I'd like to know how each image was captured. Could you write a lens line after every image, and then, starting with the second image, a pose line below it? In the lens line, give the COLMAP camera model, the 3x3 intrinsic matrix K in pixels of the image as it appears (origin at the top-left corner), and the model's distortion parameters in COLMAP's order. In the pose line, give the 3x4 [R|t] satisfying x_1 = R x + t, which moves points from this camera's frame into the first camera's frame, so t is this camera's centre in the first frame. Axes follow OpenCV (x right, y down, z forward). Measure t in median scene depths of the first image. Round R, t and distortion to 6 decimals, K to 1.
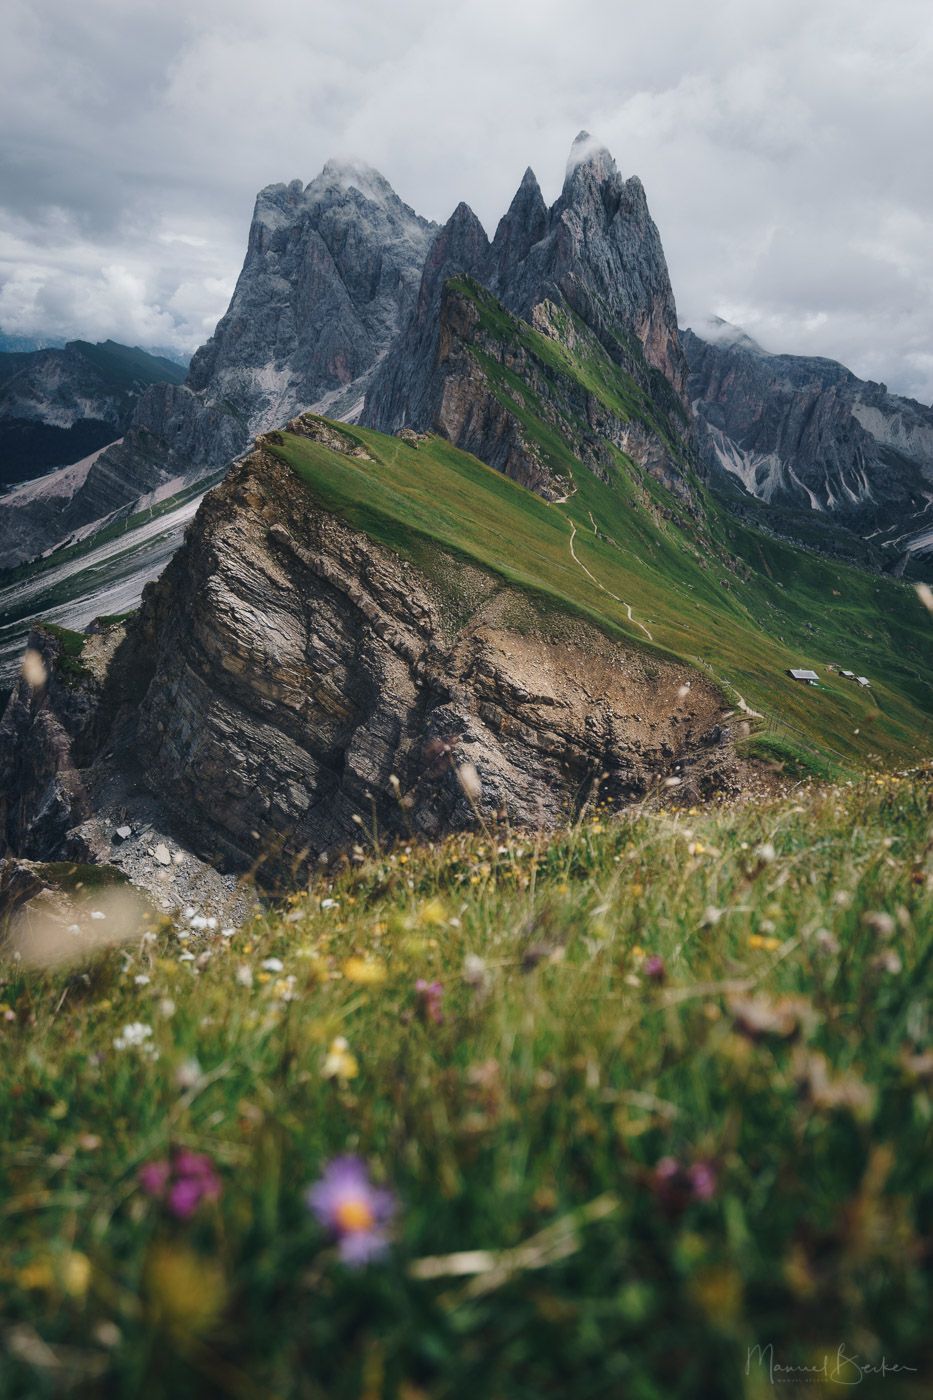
lens RADIAL K [[1099.4, 0, 472.1], [0, 1099.4, 707.9], [0, 0, 1]] dist [0.011627, 0.032745]
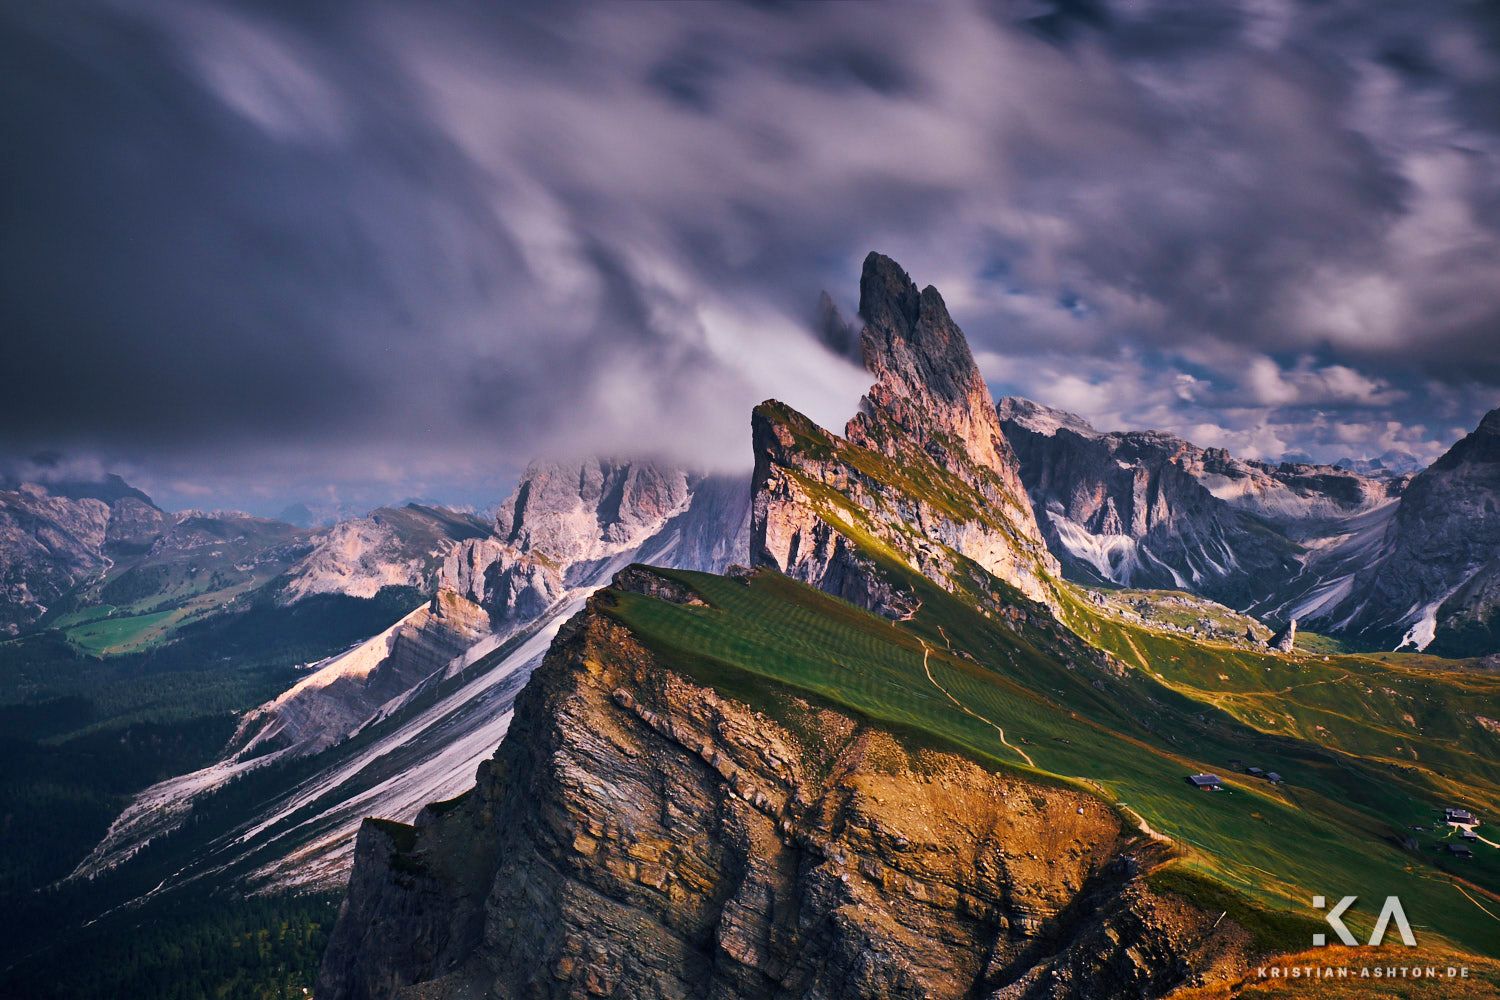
lens RADIAL K [[1234.5, 0, 756.3], [0, 1234.5, 502.7], [0, 0, 1]] dist [-0.029137, 0.026875]
pose [[0.992510, -0.119743, -0.024210, -0.005004], [0.108419, 0.954686, -0.277166, -0.003836], [0.056301, 0.272465, 0.960517, -0.020690]]
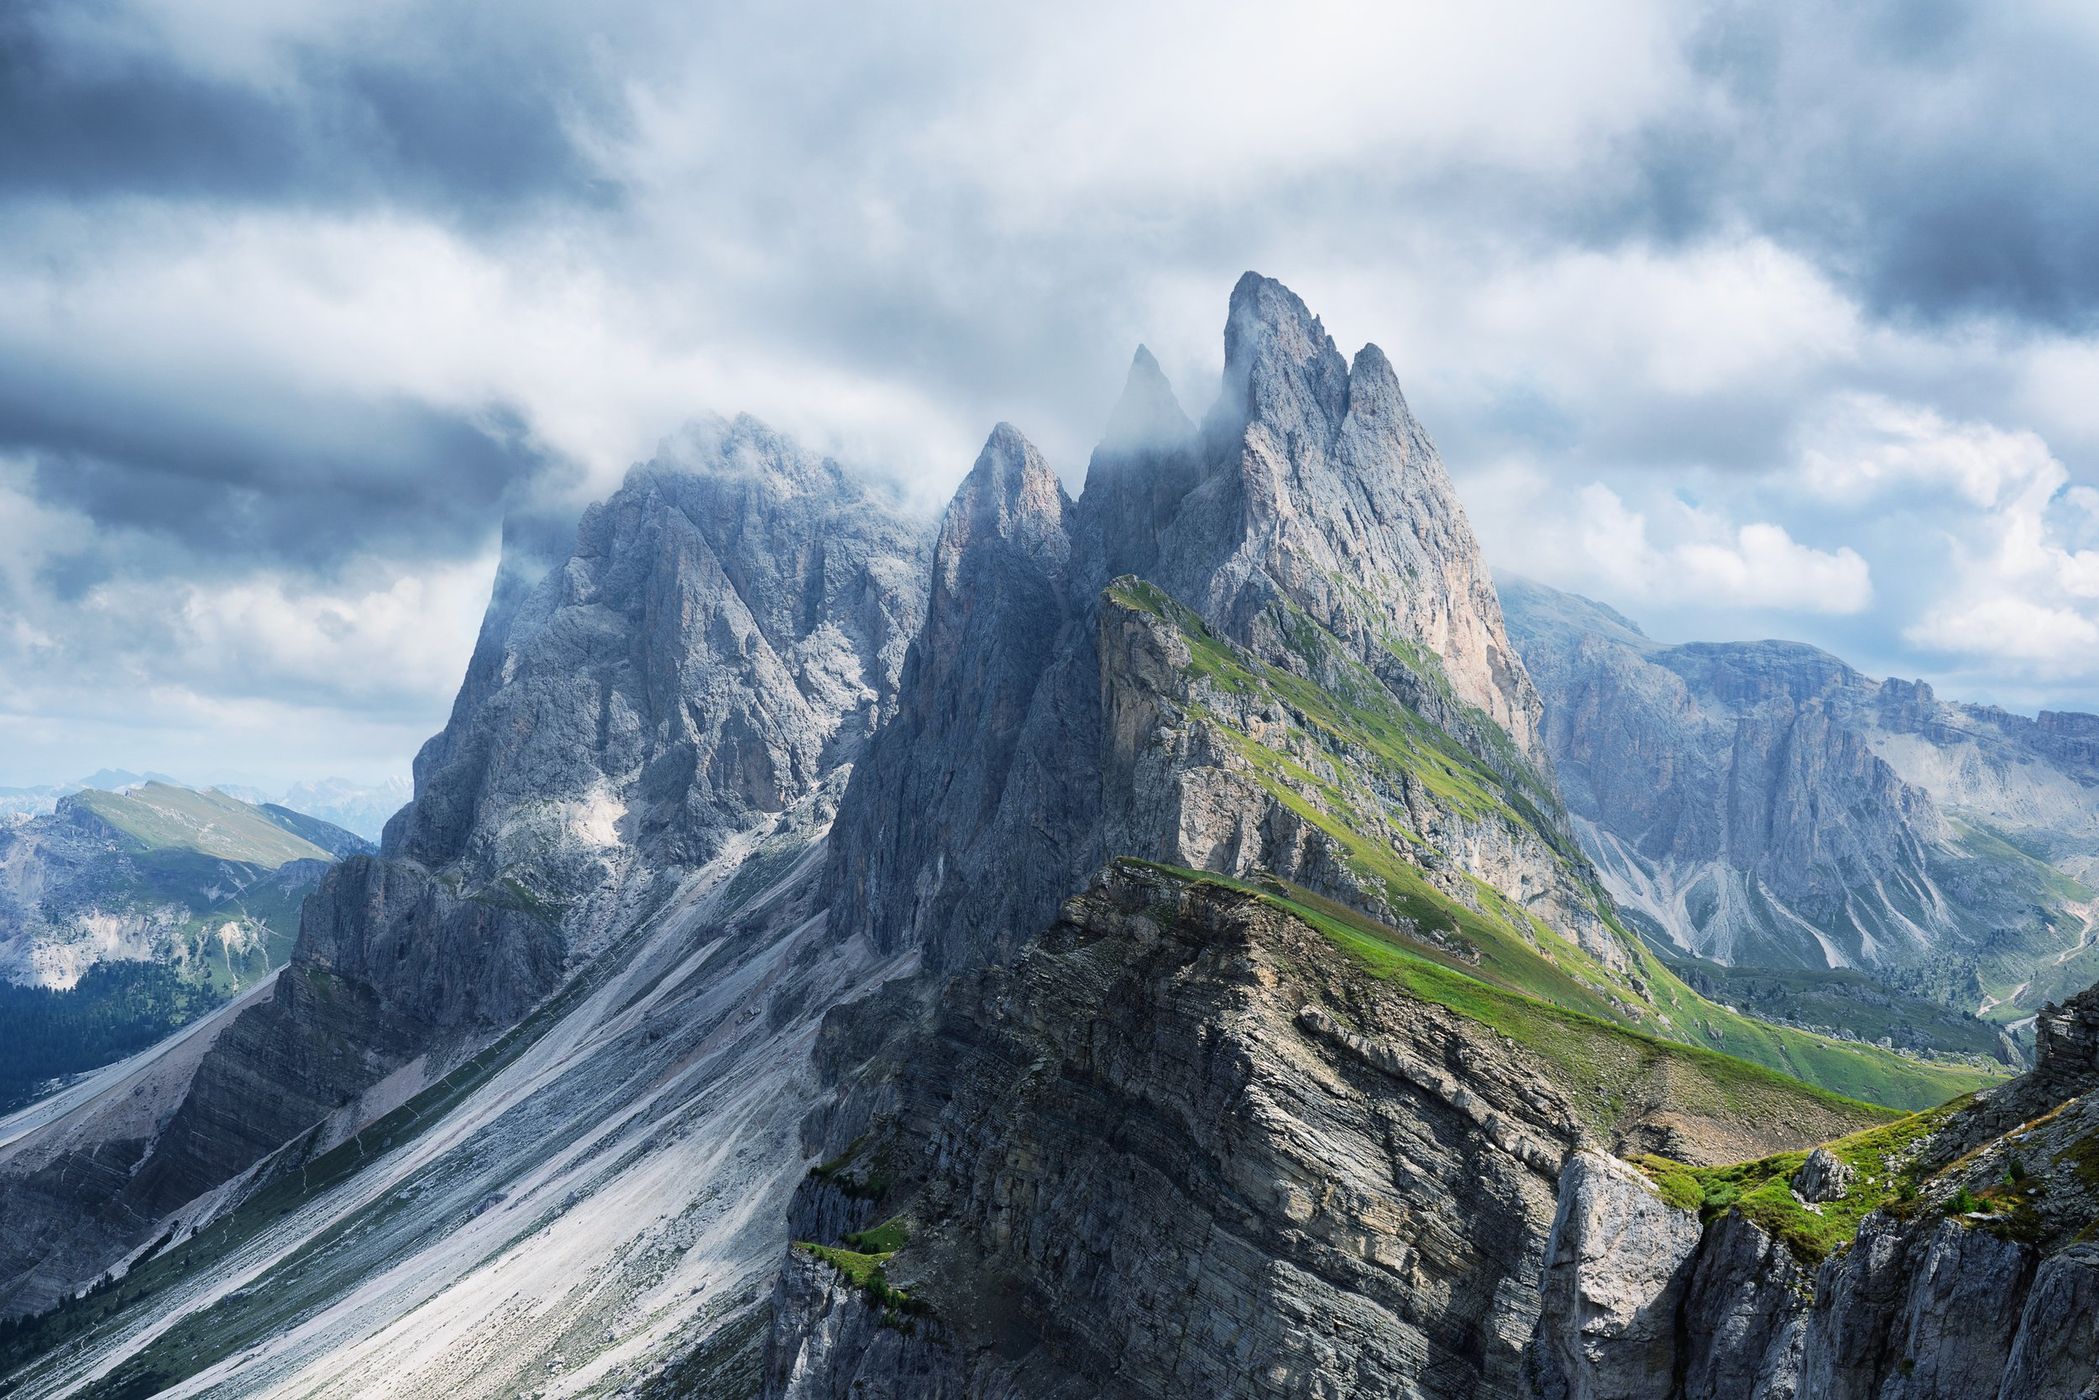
lens RADIAL K [[3297.7, 0, 788.1], [0, 3297.7, 720.9], [0, 0, 1]] dist [-0.003902, 0.000000]
pose [[0.992583, -0.110206, 0.051322, -0.193848], [0.120502, 0.947731, -0.295442, 0.076231], [-0.016080, 0.299435, 0.953981, -0.329270]]
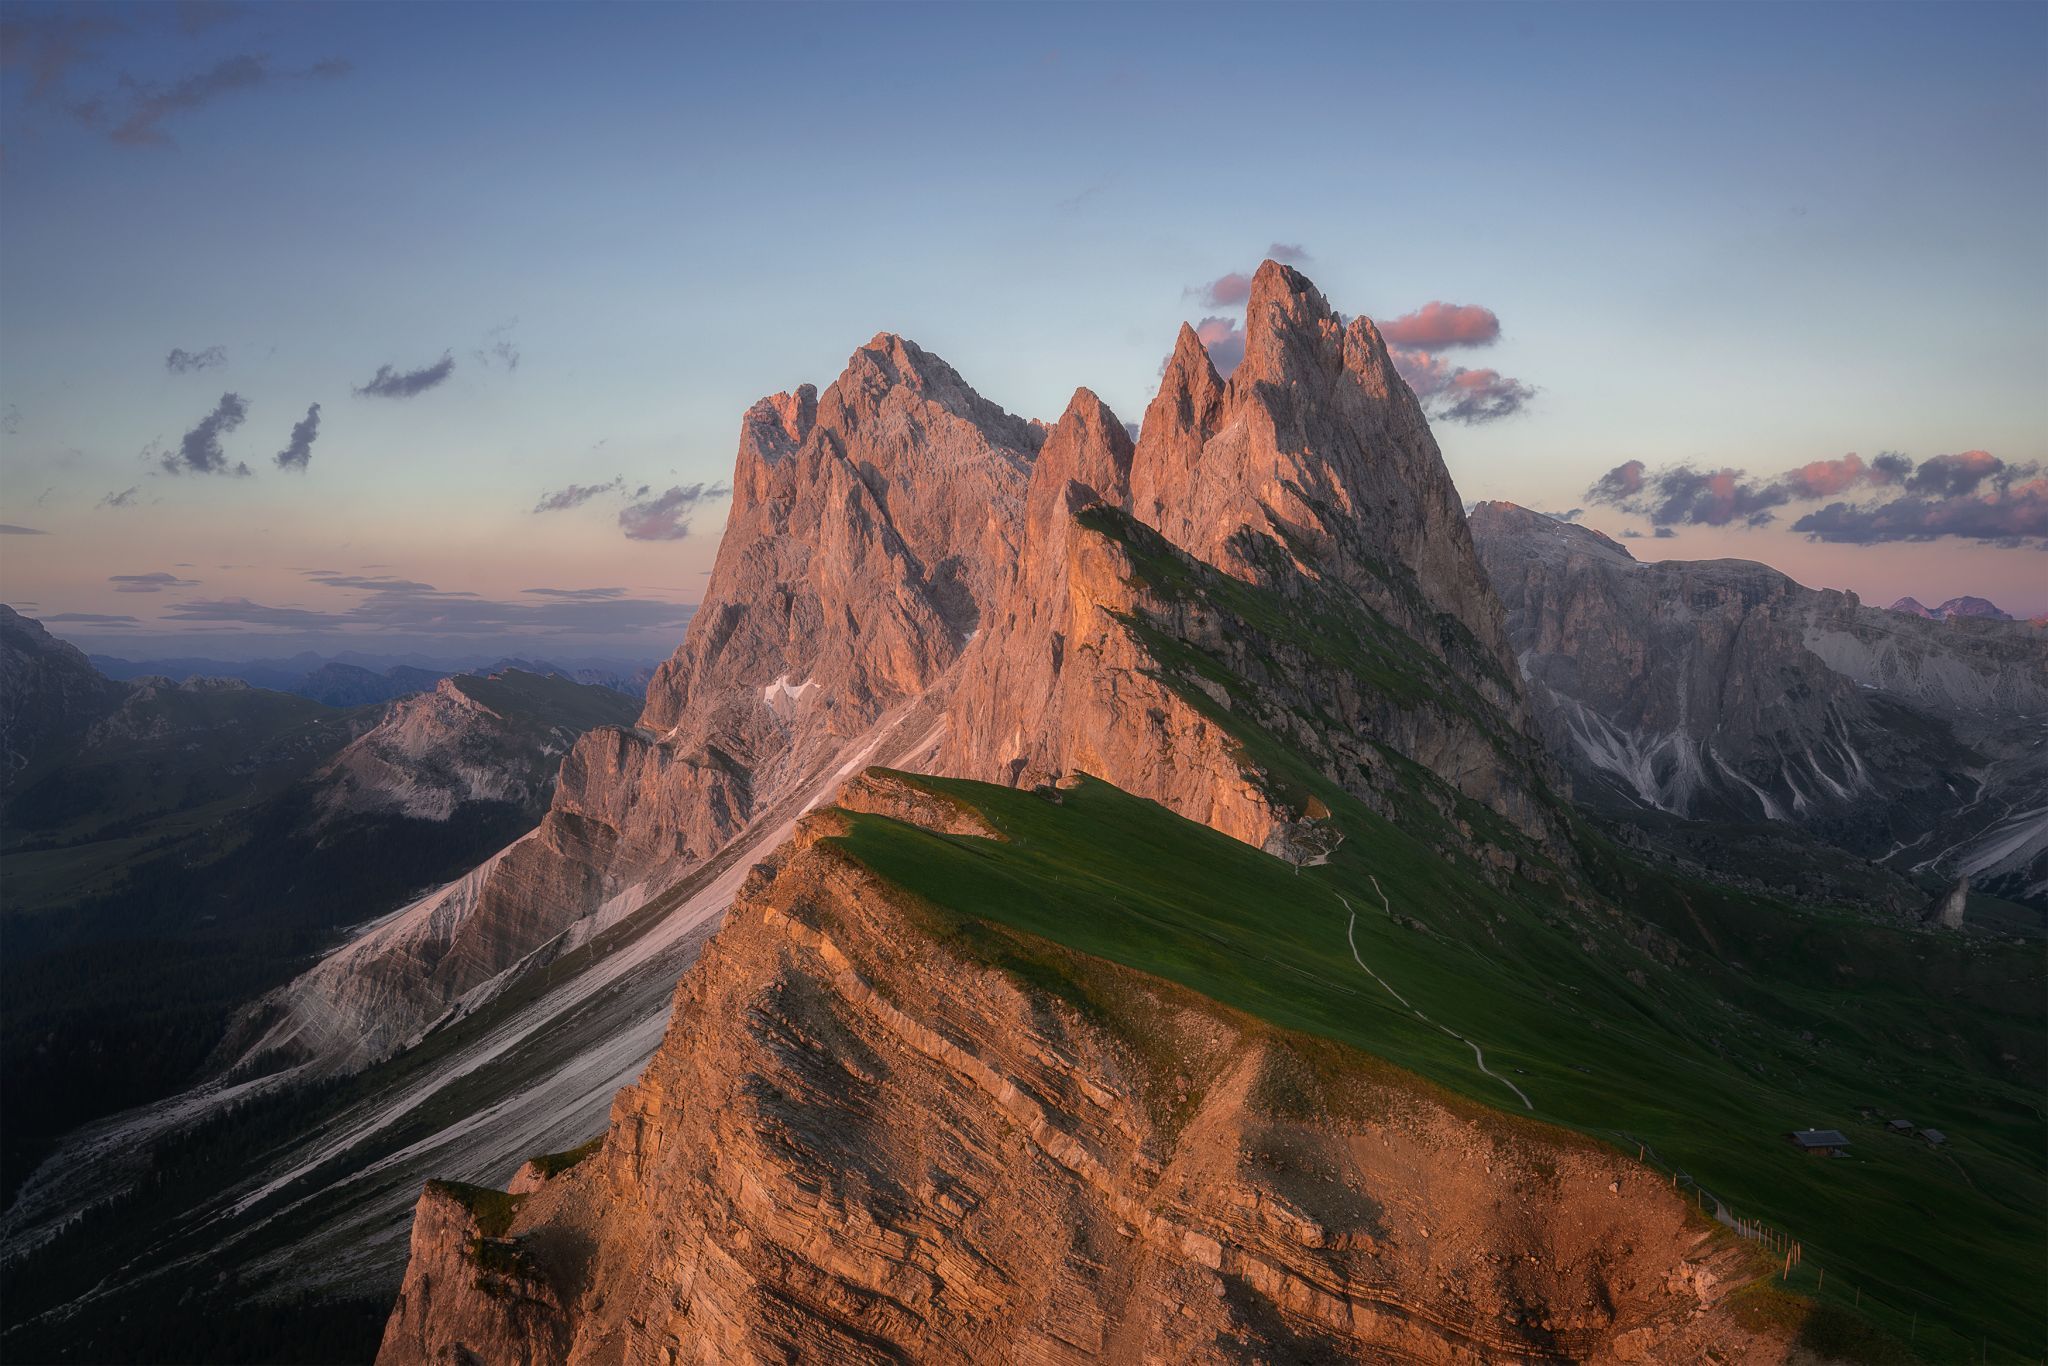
lens RADIAL K [[2006.6, 0, 1009.3], [0, 2006.6, 697.2], [0, 0, 1]] dist [0.009573, 0.000000]
pose [[0.992350, -0.110491, -0.055068, -0.006368], [0.091804, 0.958693, -0.269221, -0.004326], [0.082540, 0.262106, 0.961503, -0.014843]]
